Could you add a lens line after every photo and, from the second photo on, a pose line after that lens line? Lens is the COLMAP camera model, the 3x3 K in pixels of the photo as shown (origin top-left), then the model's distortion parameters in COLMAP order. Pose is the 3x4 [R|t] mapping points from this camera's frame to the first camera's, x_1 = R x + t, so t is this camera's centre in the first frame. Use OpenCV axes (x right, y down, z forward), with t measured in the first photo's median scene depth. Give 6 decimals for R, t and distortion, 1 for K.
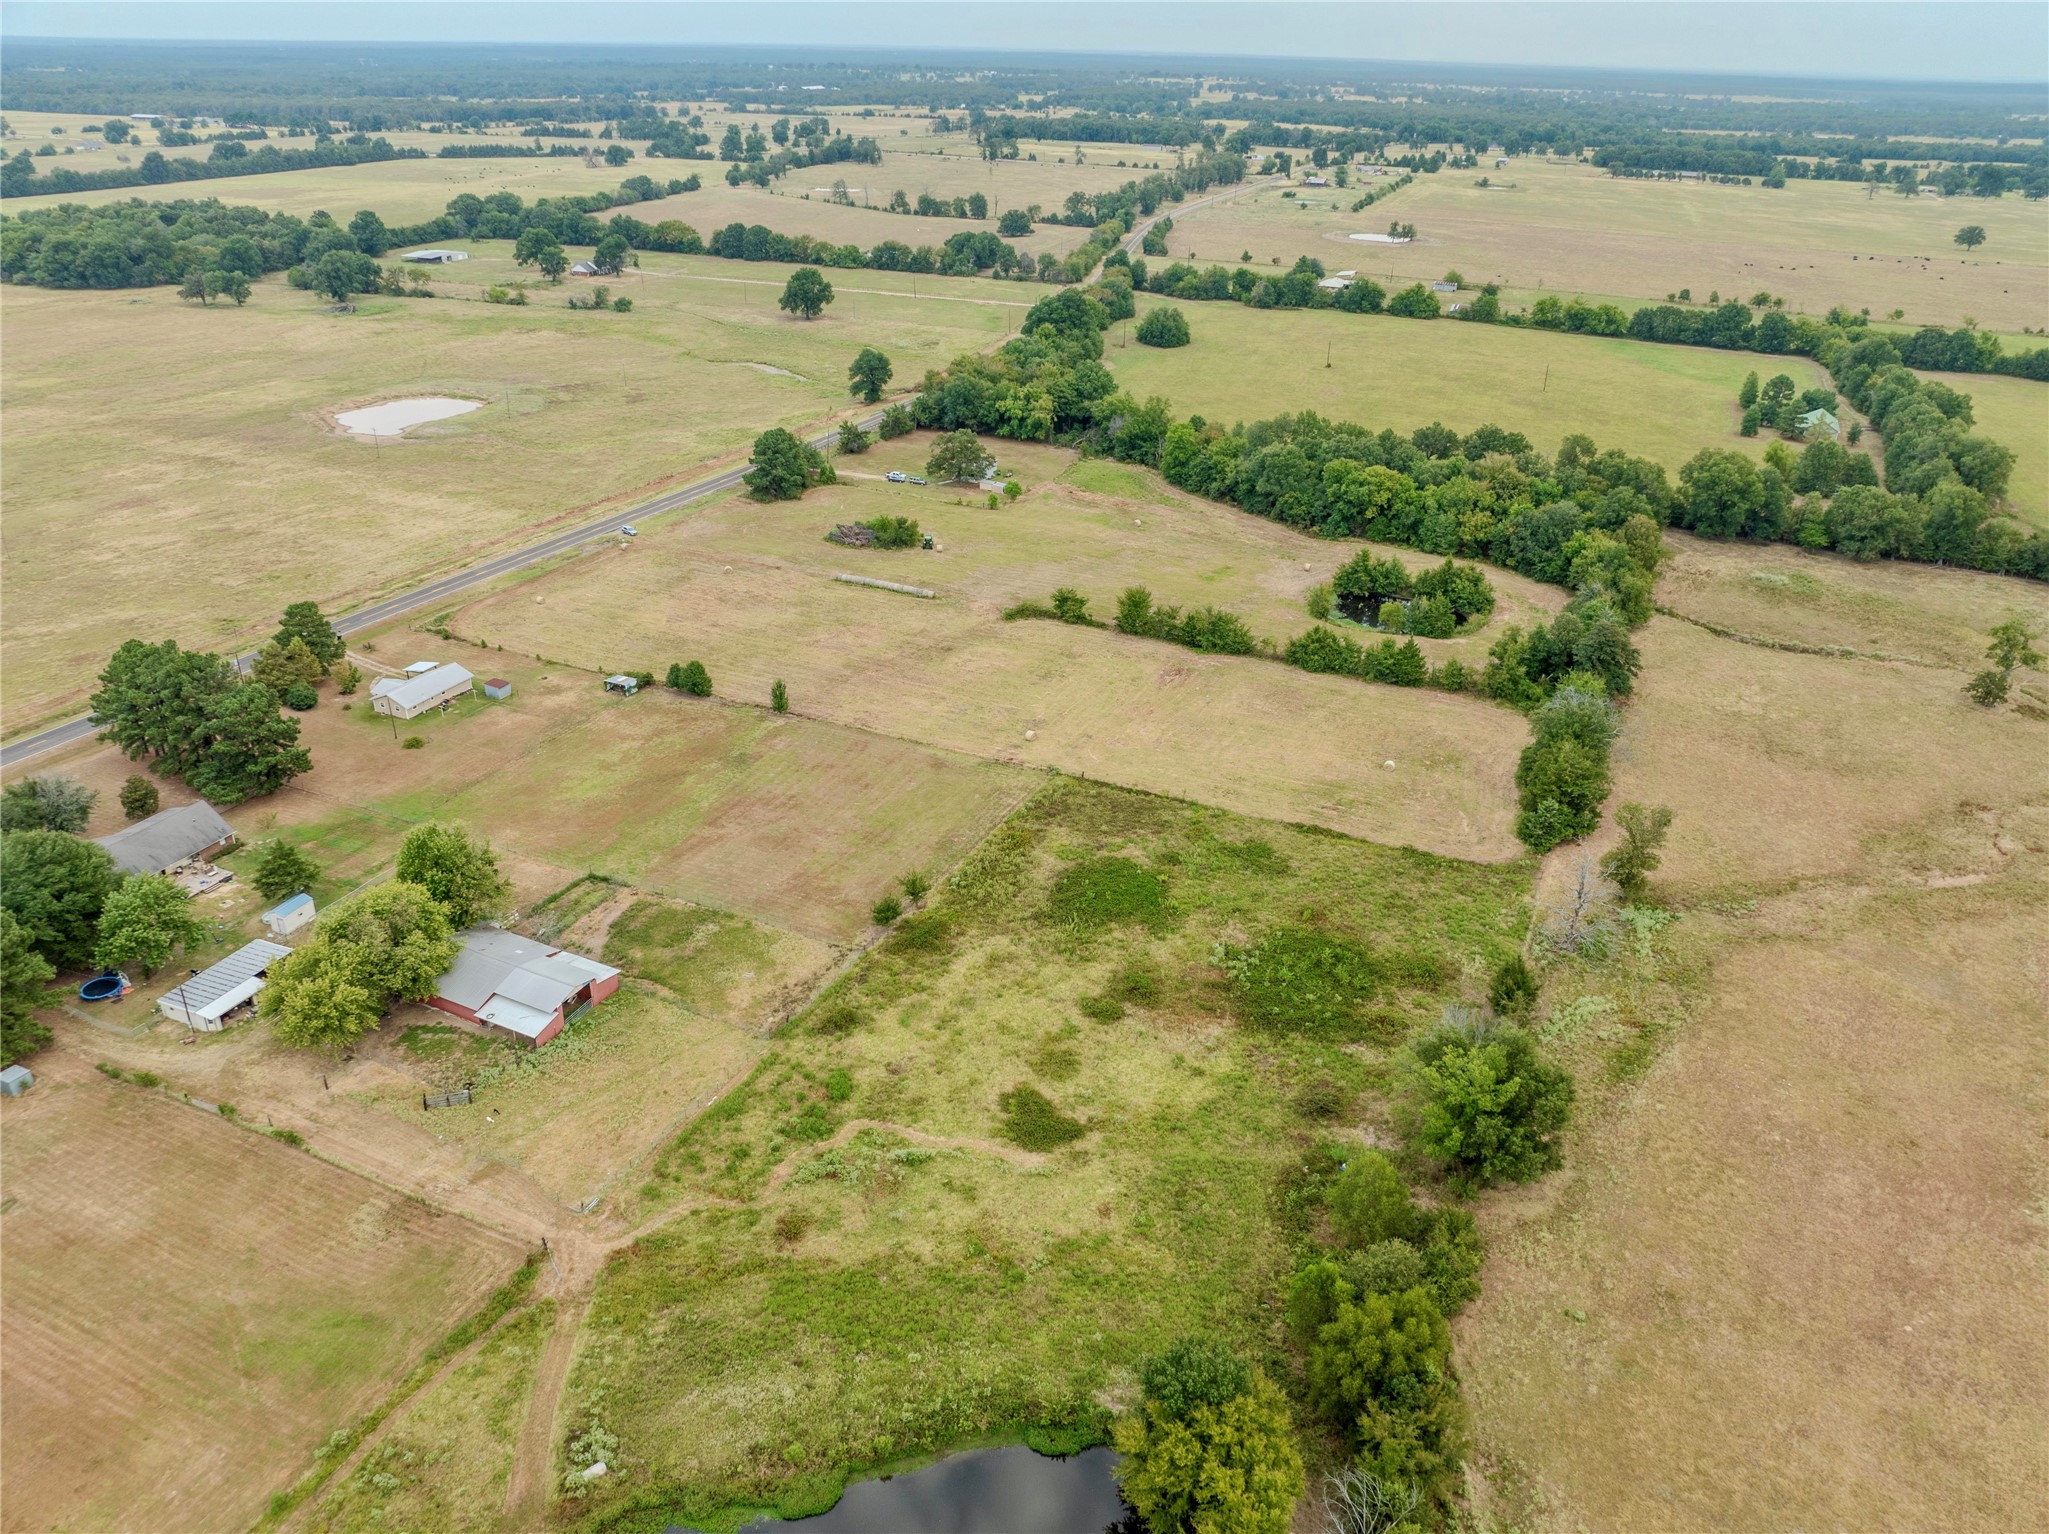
lens RADIAL K [[1447.6, 0, 1028.0], [0, 1447.6, 768.8], [0, 0, 1]] dist [-0.057830, 0.030723]
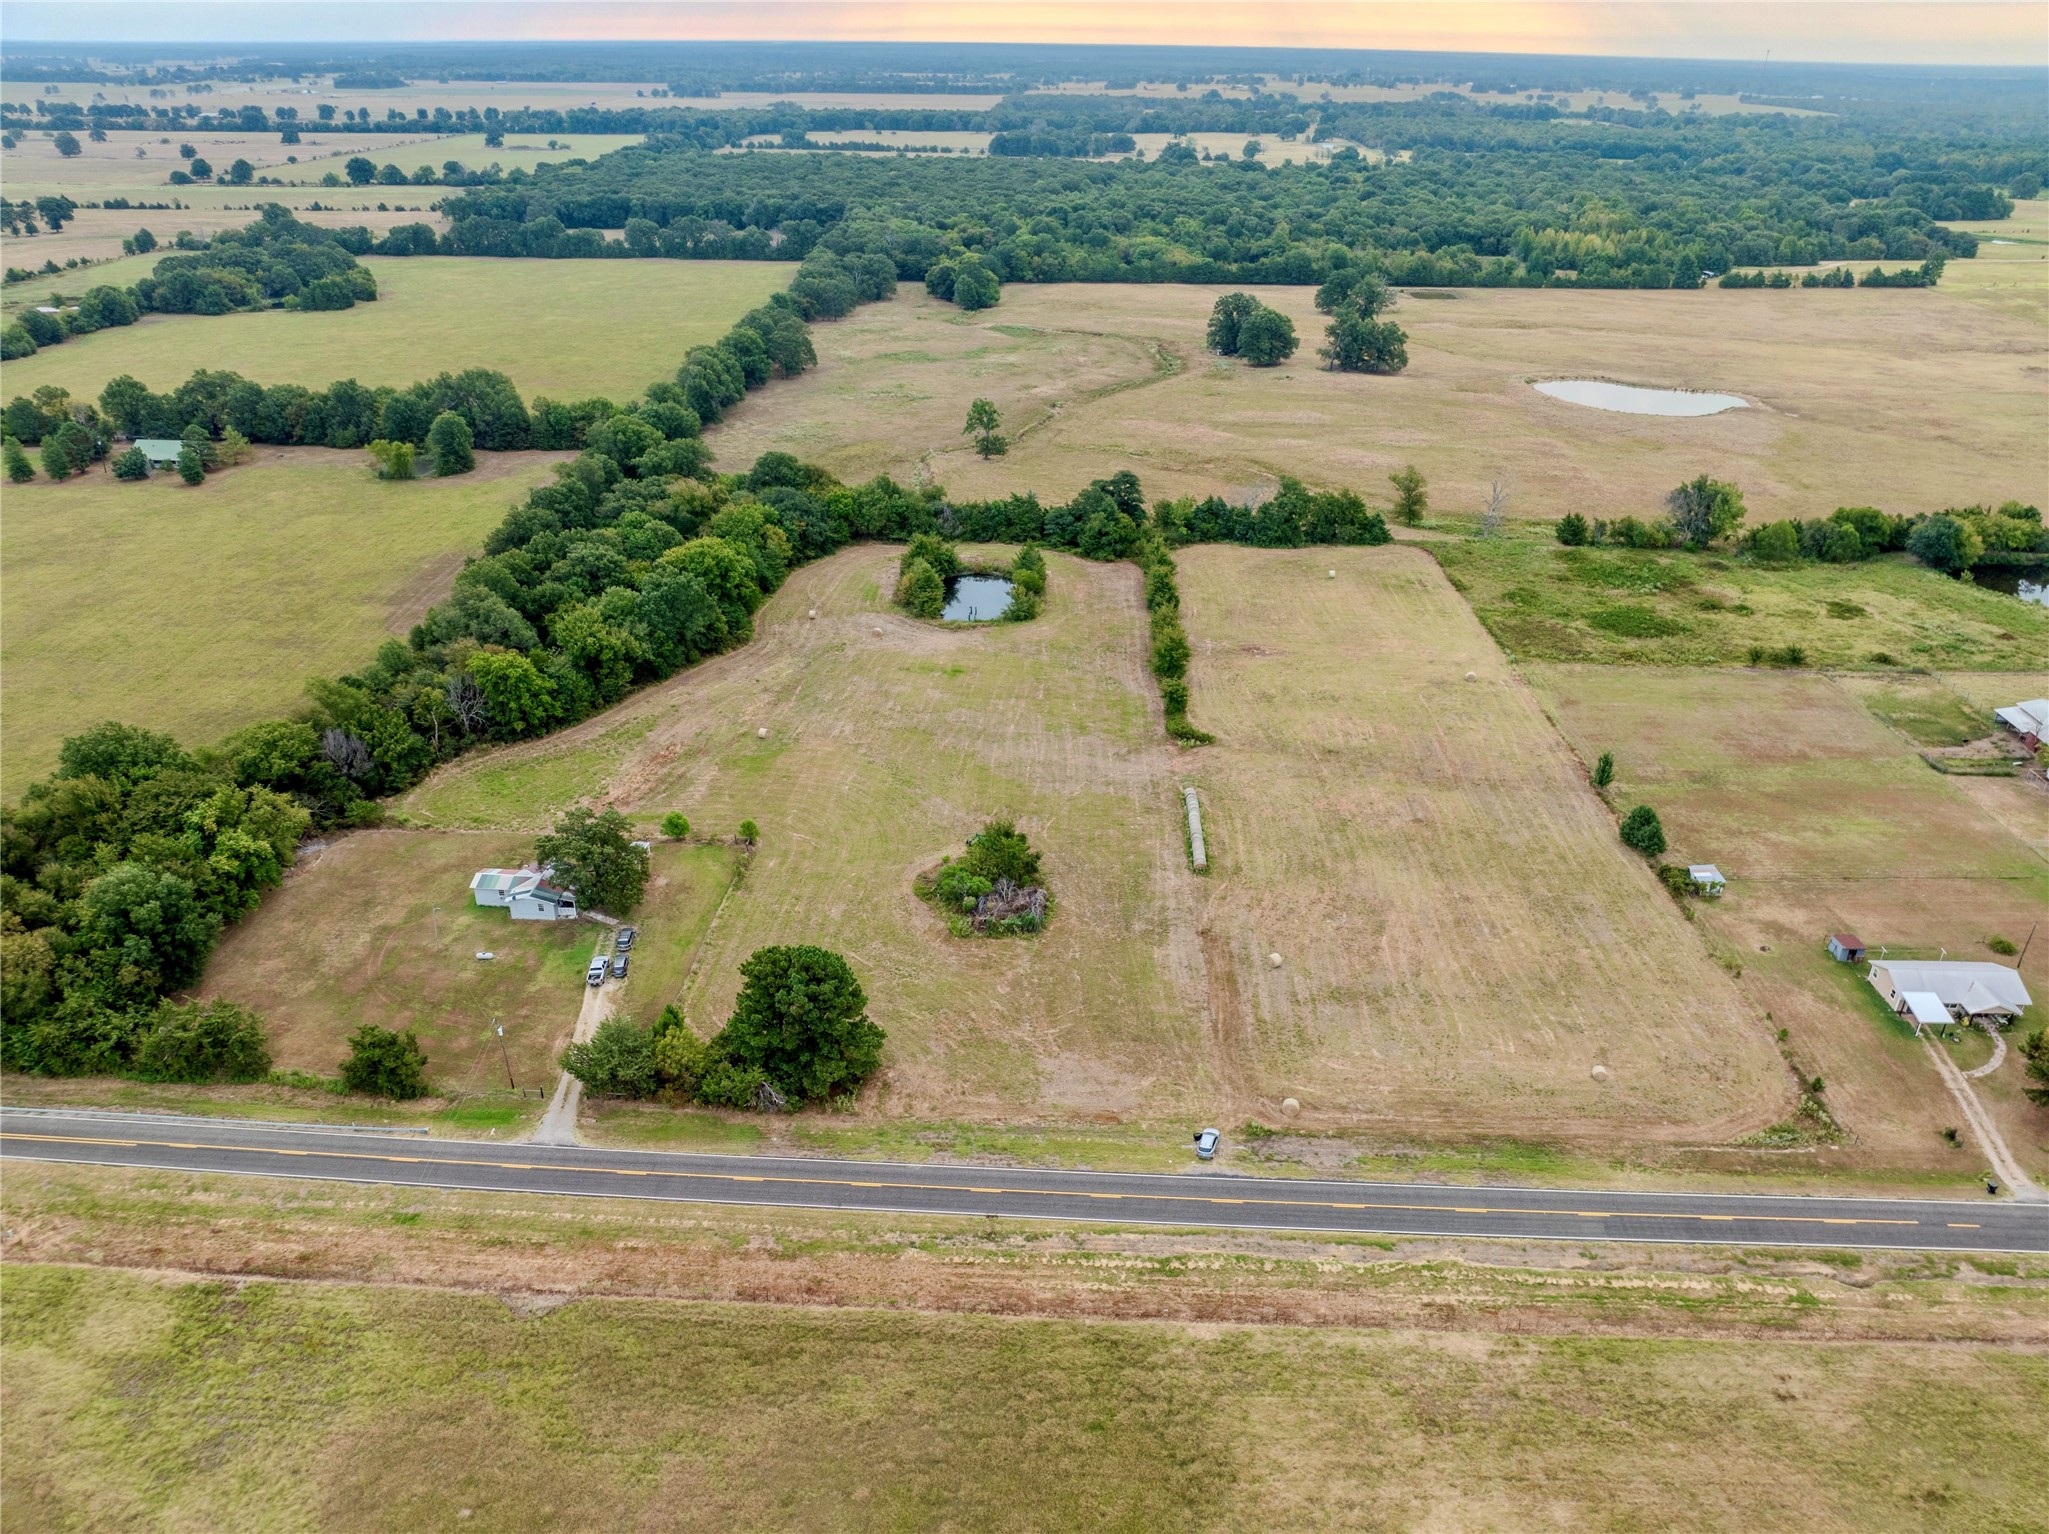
lens RADIAL K [[1447.6, 0, 1028.0], [0, 1447.6, 768.8], [0, 0, 1]] dist [-0.057830, 0.030723]
pose [[-0.375691, -0.443065, 0.813972, -0.500989], [0.406154, 0.710753, 0.574342, -0.466541], [-0.833004, 0.546373, -0.087070, 0.893346]]
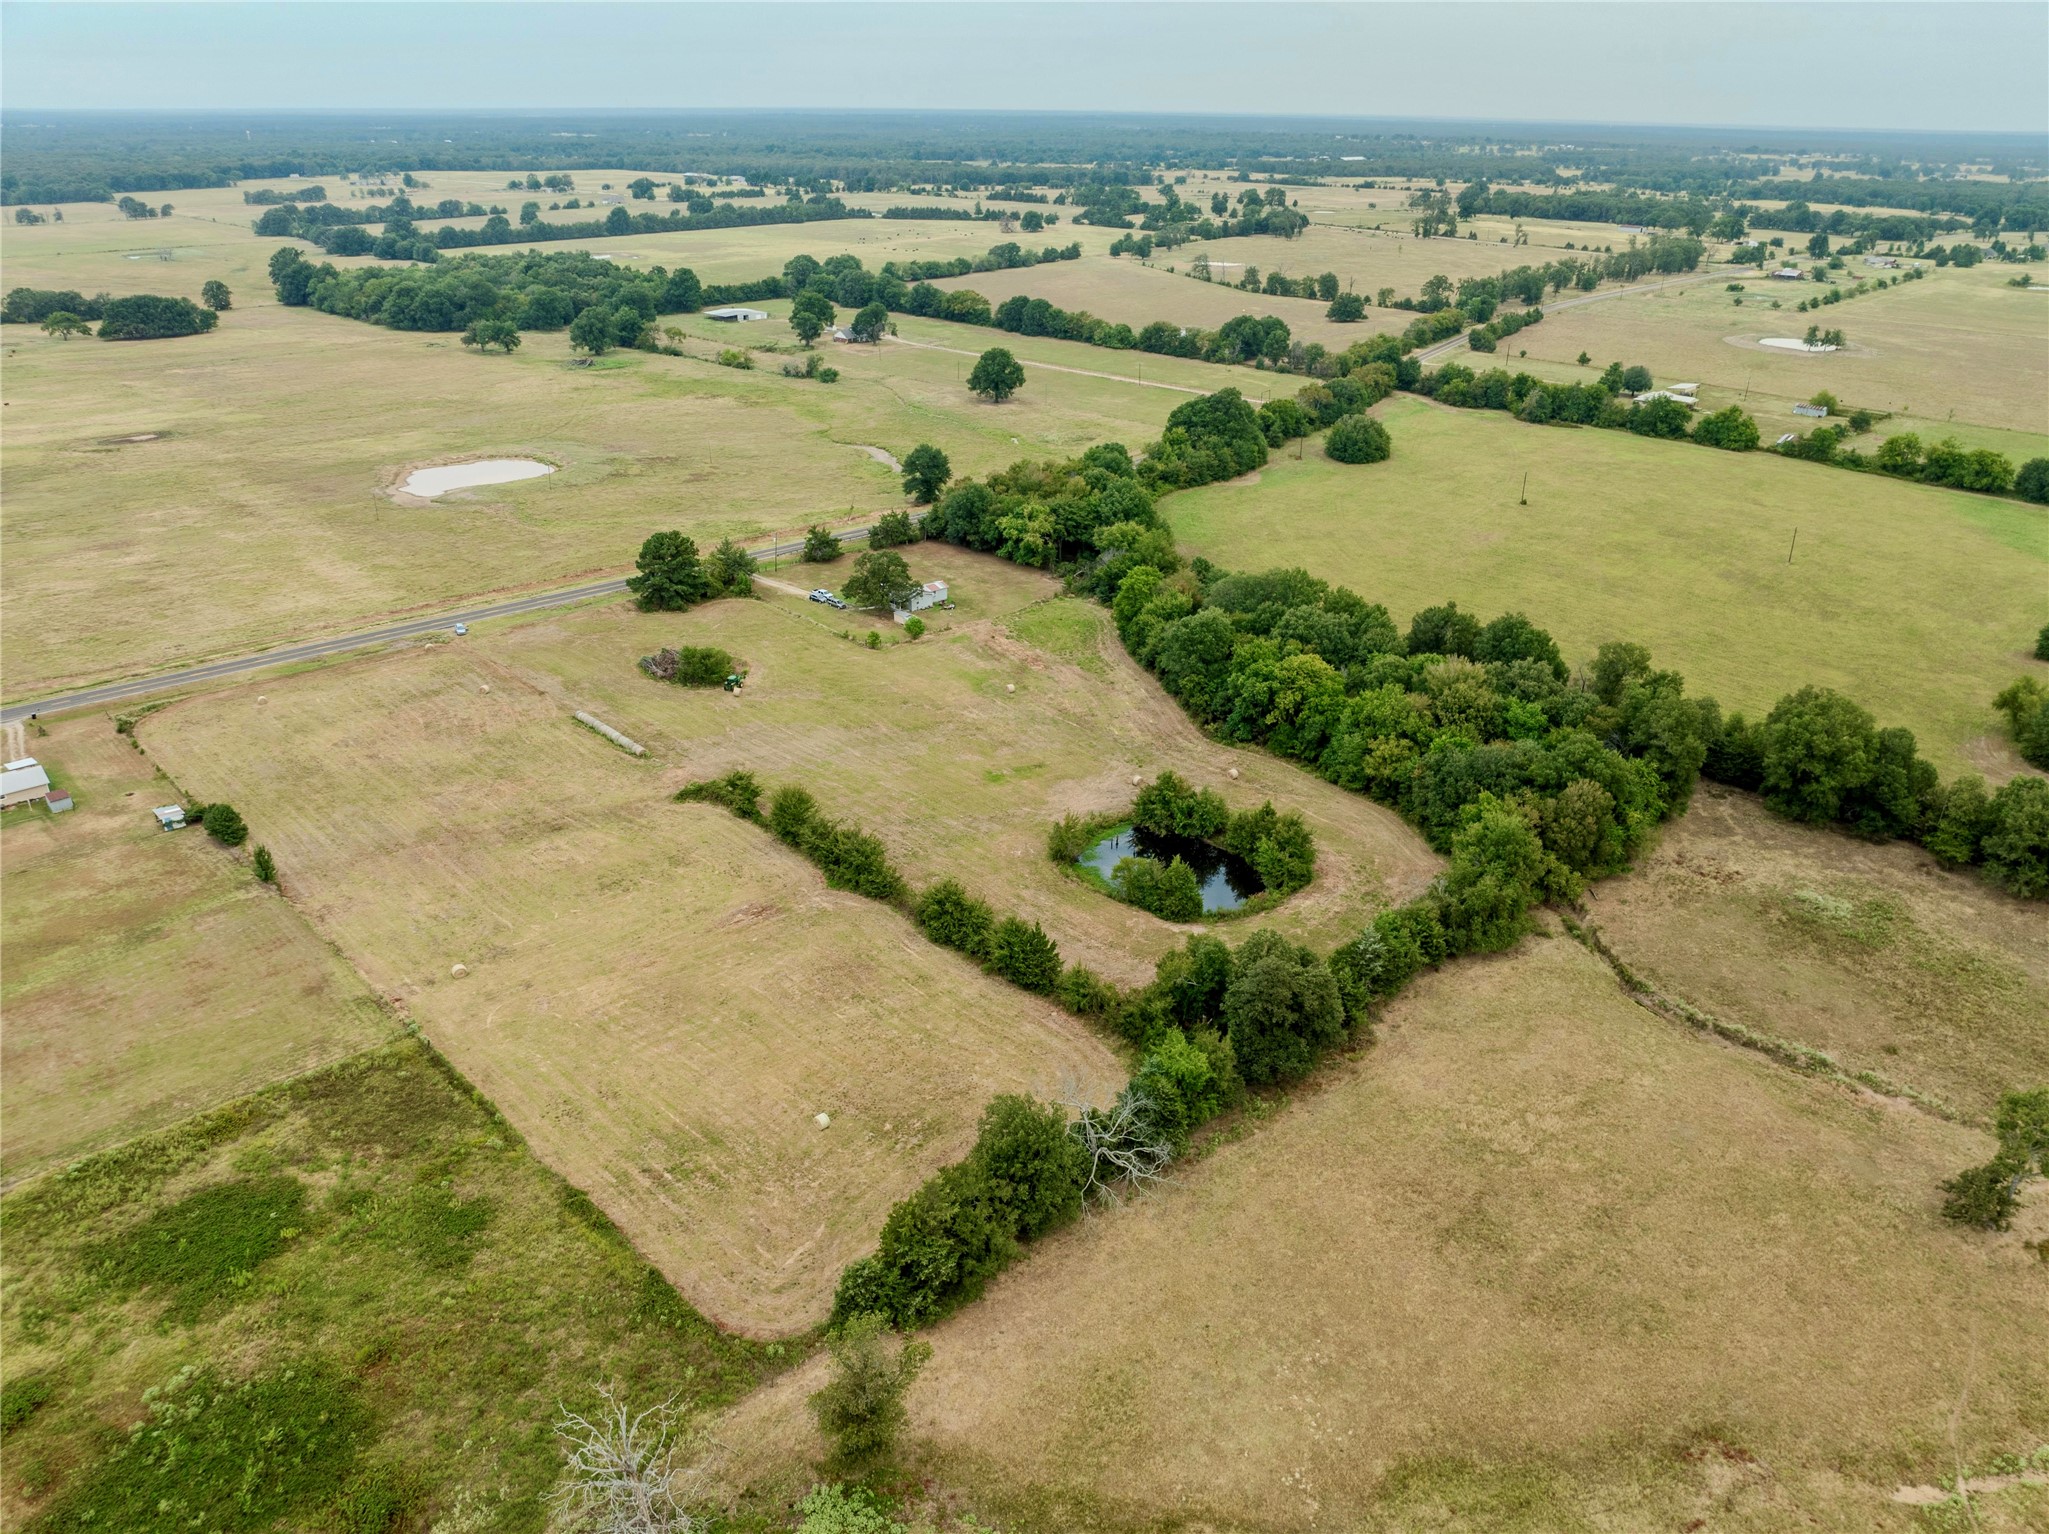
lens RADIAL K [[1412.4, 0, 1026.0], [0, 1412.4, 815.3], [0, 0, 1]] dist [-0.035427, 0.005820]
pose [[0.927132, 0.160644, -0.338557, 0.339362], [-0.162737, 0.986415, 0.022398, -0.110563], [0.337555, 0.034330, 0.940679, 0.238882]]
